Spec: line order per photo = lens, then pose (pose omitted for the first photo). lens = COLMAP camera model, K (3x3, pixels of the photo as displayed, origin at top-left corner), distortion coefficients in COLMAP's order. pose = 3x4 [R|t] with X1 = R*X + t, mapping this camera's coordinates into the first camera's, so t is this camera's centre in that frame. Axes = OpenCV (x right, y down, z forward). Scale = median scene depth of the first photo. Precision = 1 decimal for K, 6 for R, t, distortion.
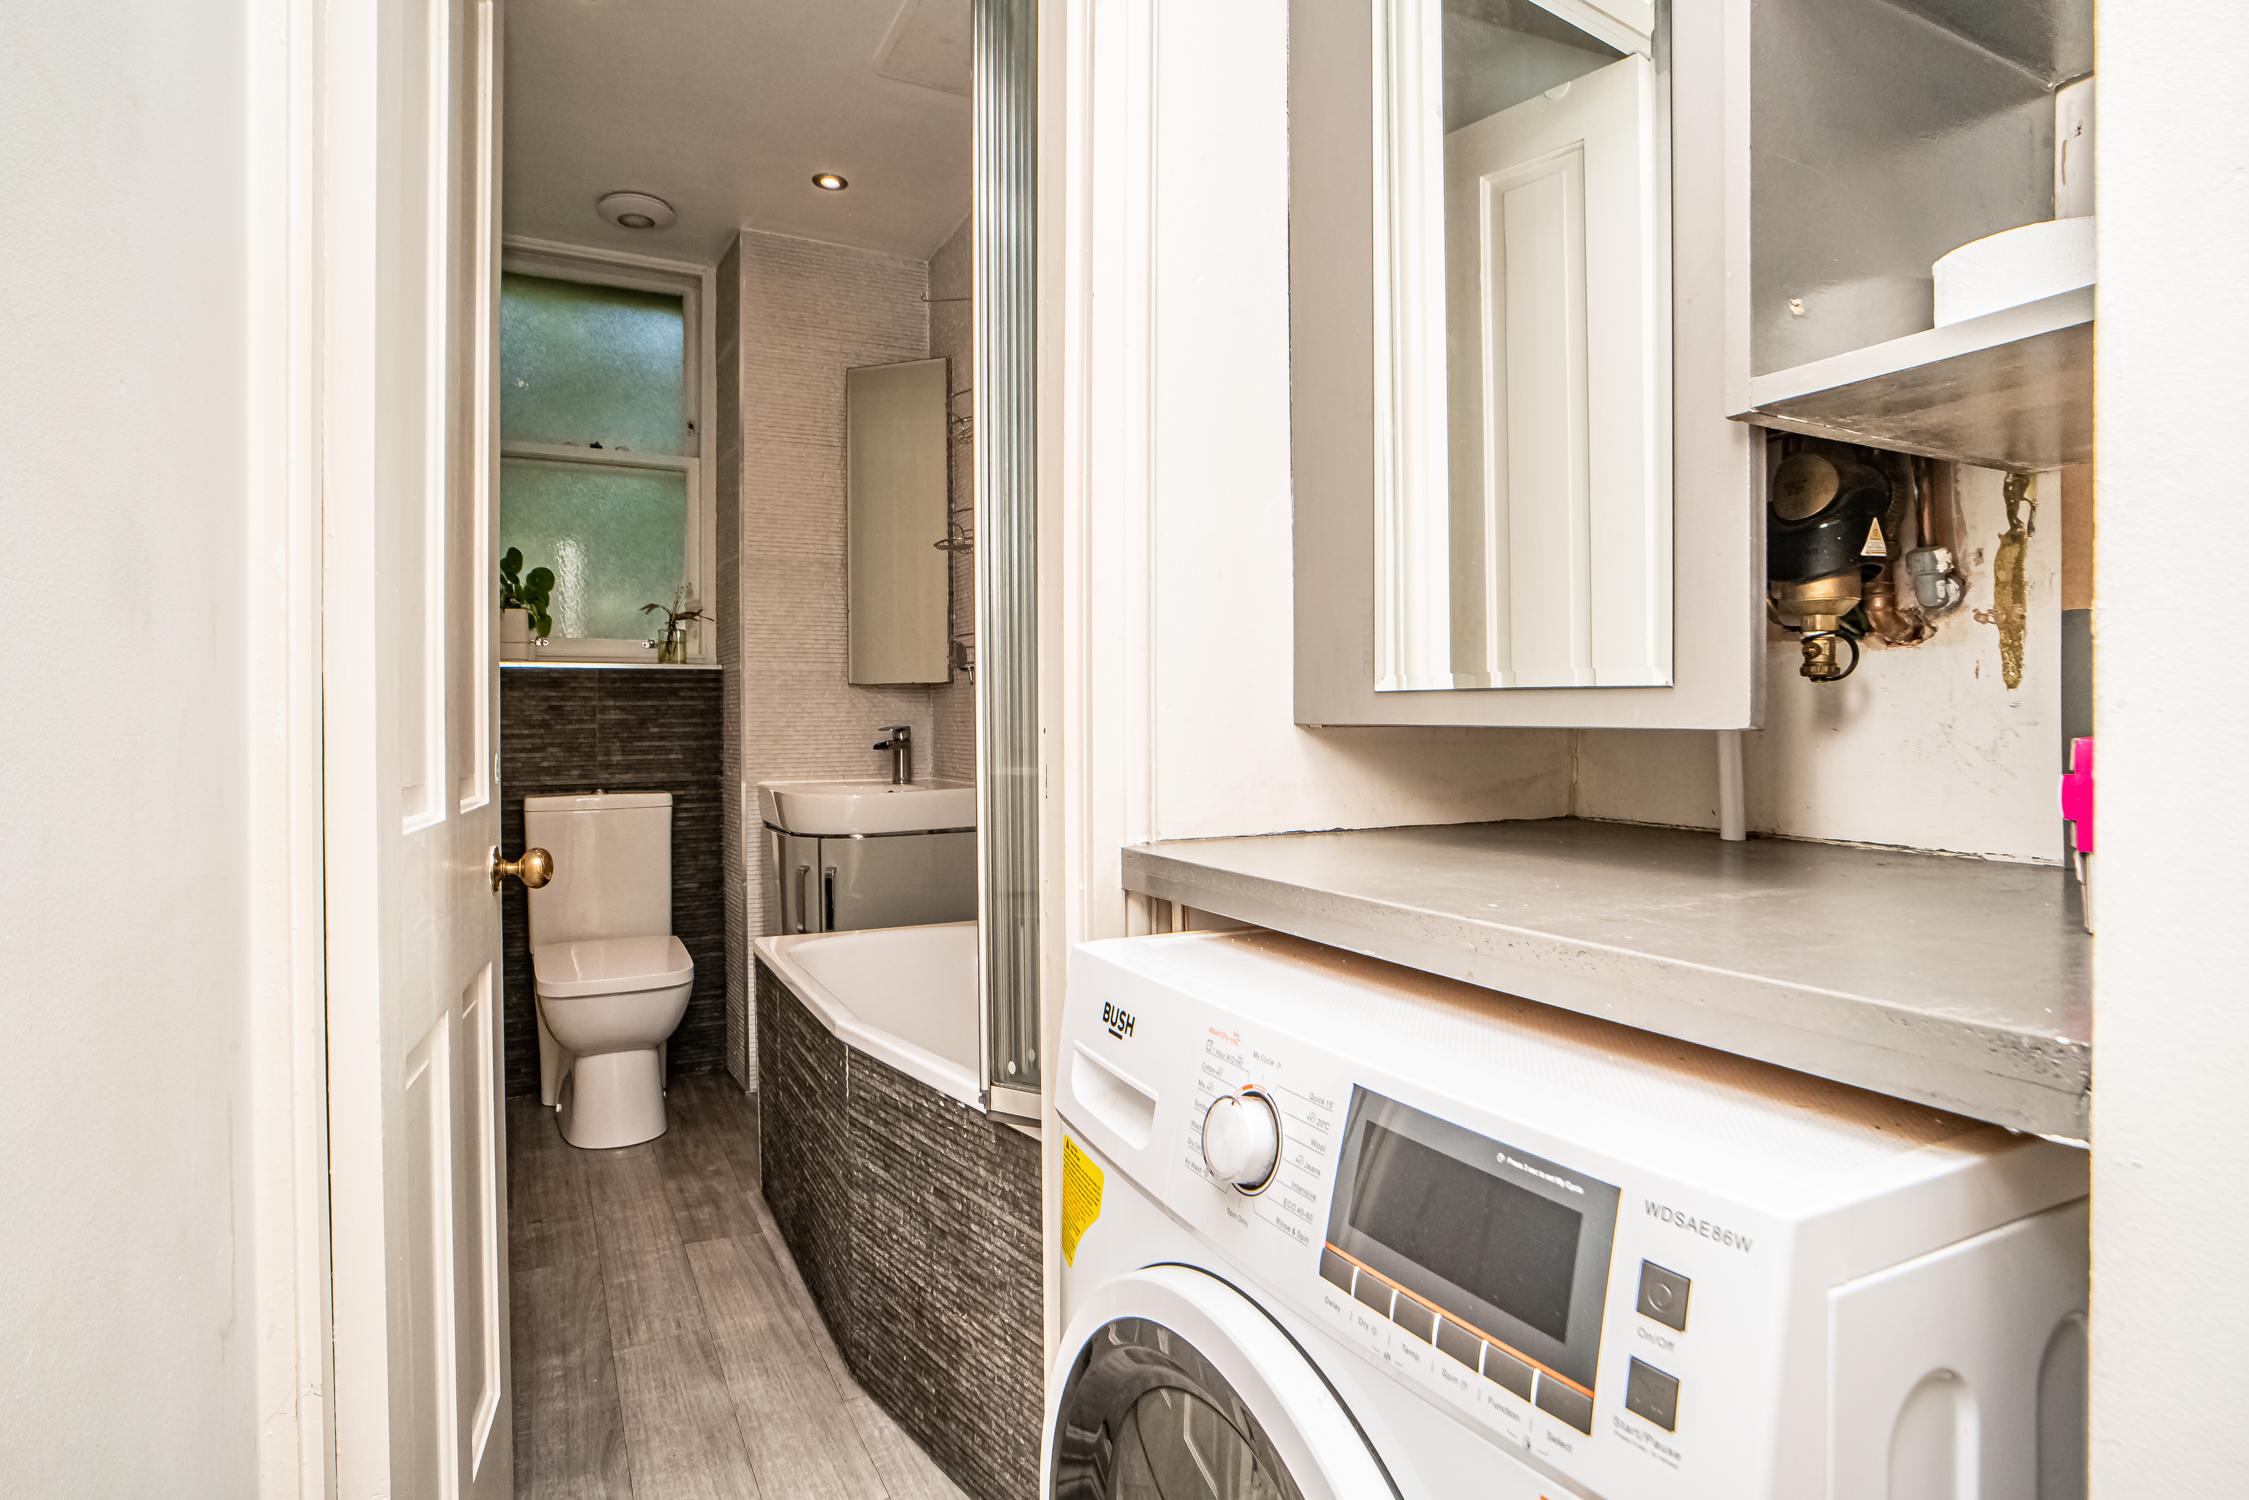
lens RADIAL K [[1174.1, 0, 1112.2], [0, 1174.1, 711.9], [0, 0, 1]] dist [-0.053596, 0.025881]
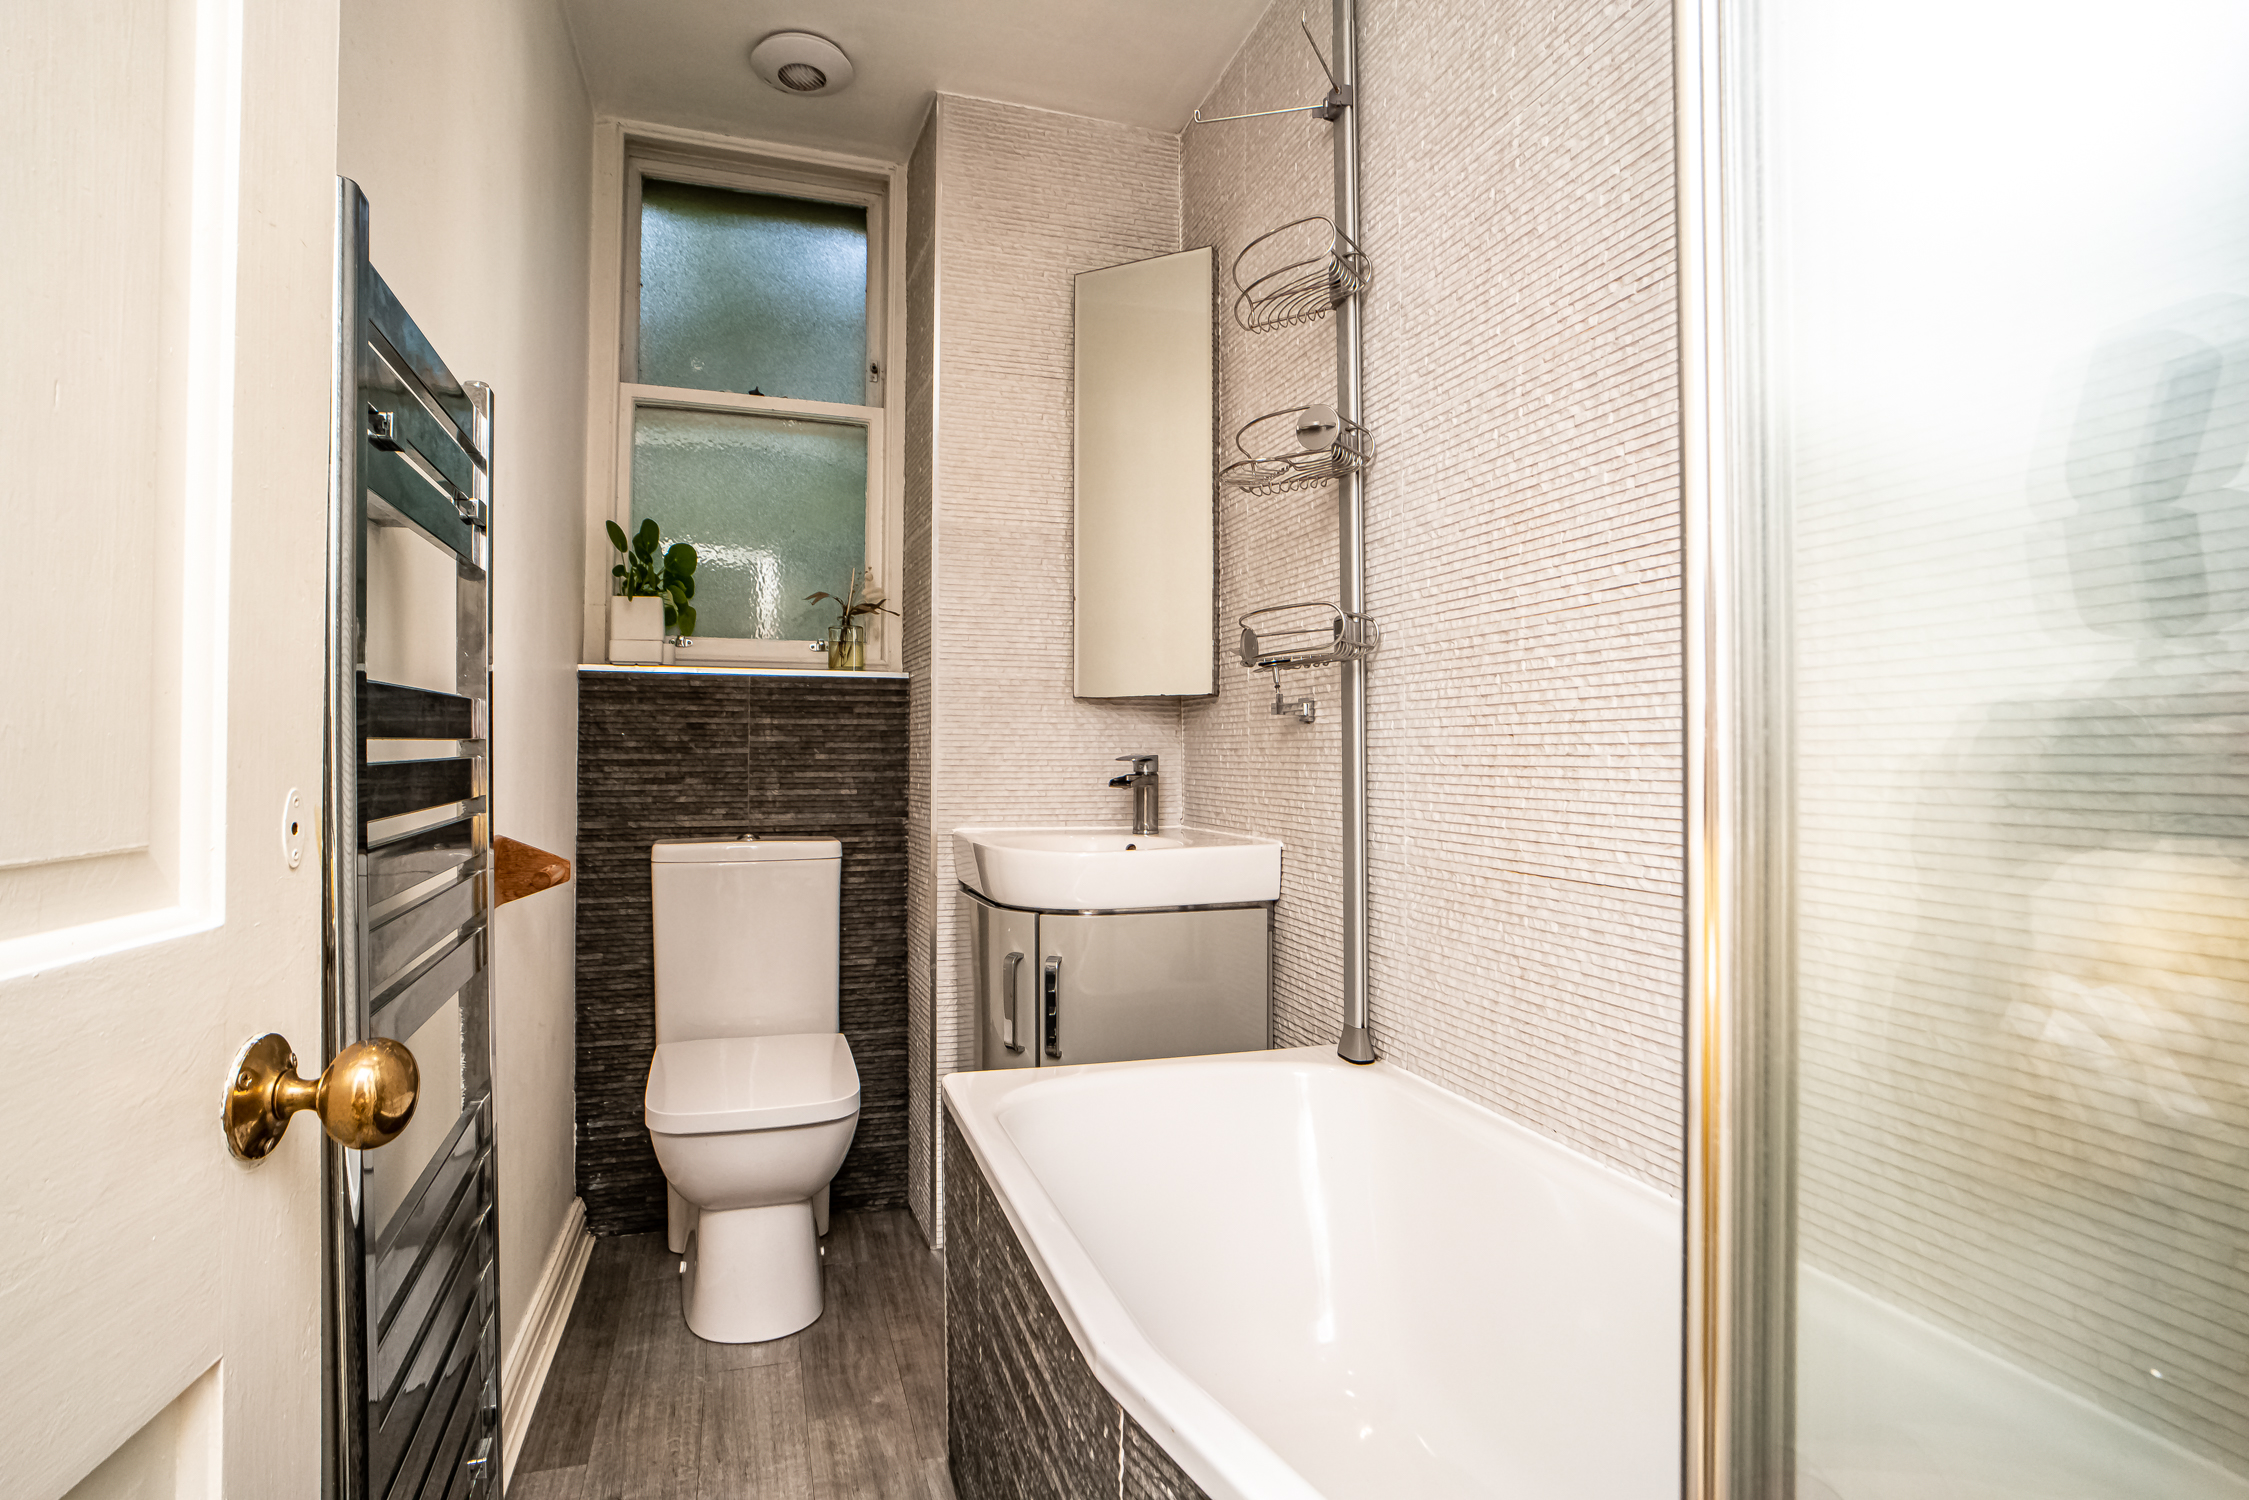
lens RADIAL K [[1174.1, 0, 1130.1], [0, 1174.1, 745.3], [0, 0, 1]] dist [-0.053596, 0.025881]
pose [[0.989012, 0.010202, -0.147485, -0.082386], [-0.010750, 0.999938, -0.002919, 0.008194], [0.147446, 0.004473, 0.989060, 0.279473]]
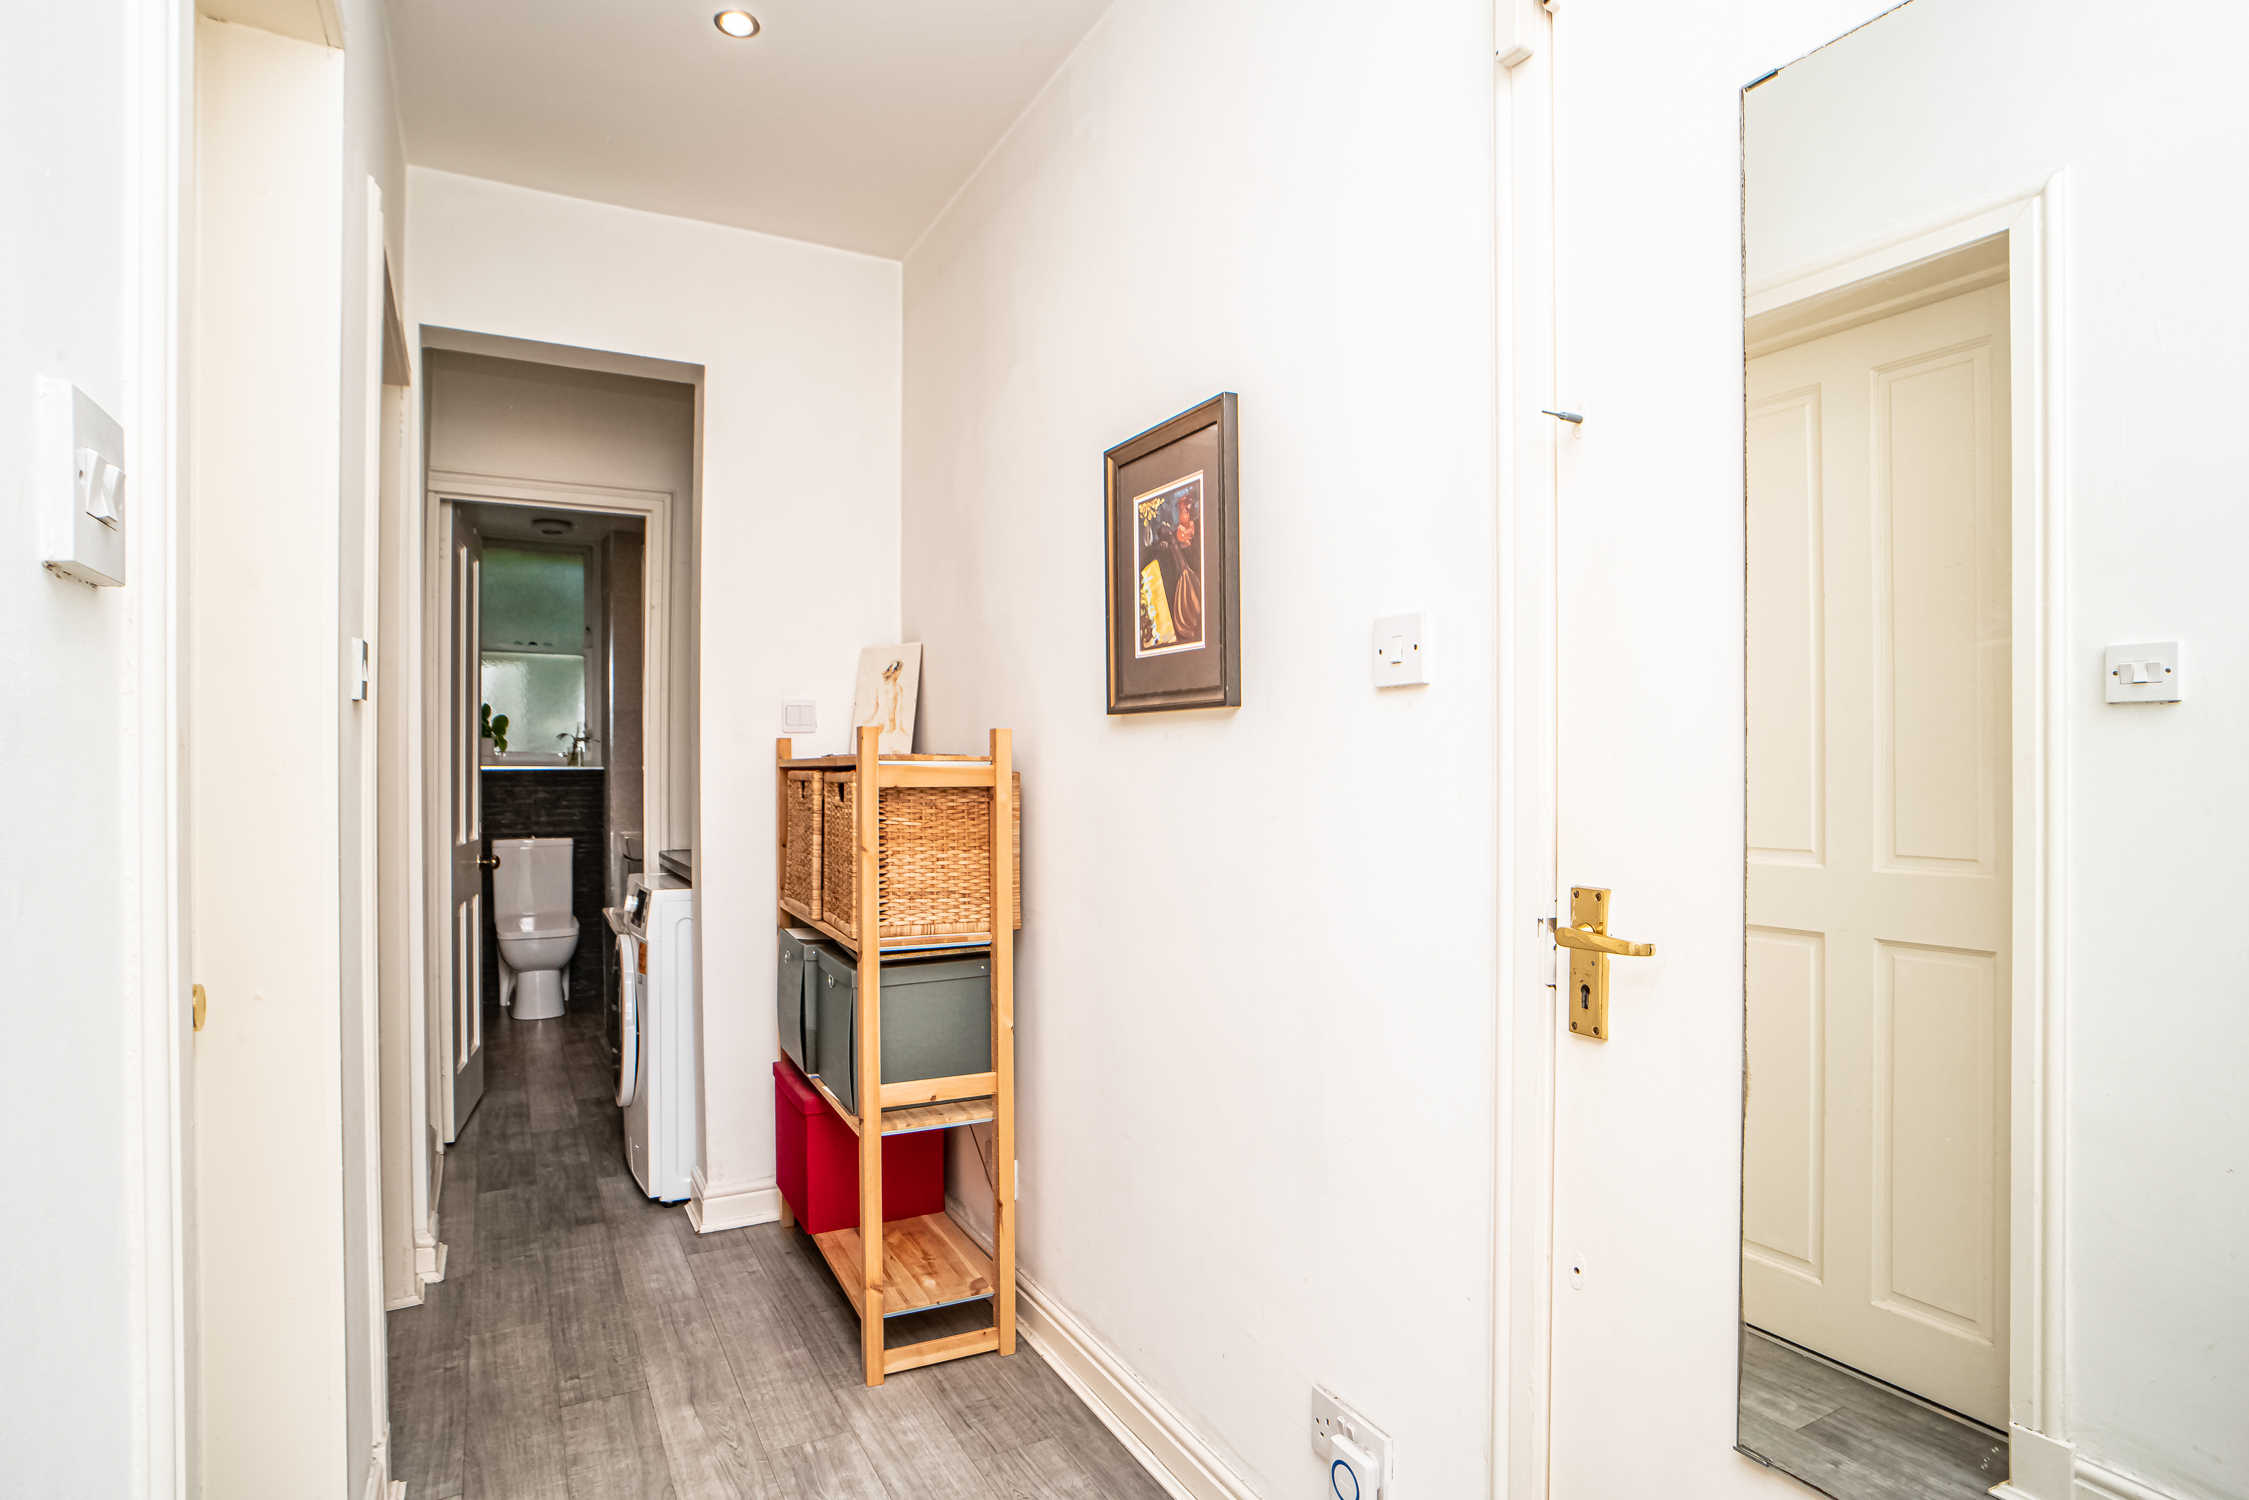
lens RADIAL K [[1174.1, 0, 1121.7], [0, 1174.1, 771.9], [0, 0, 1]] dist [-0.053596, 0.025881]
pose [[0.999624, 0.006240, 0.026715, 0.434649], [-0.006499, 0.999933, 0.009607, -0.057742], [-0.026653, -0.009777, 0.999597, -0.847282]]
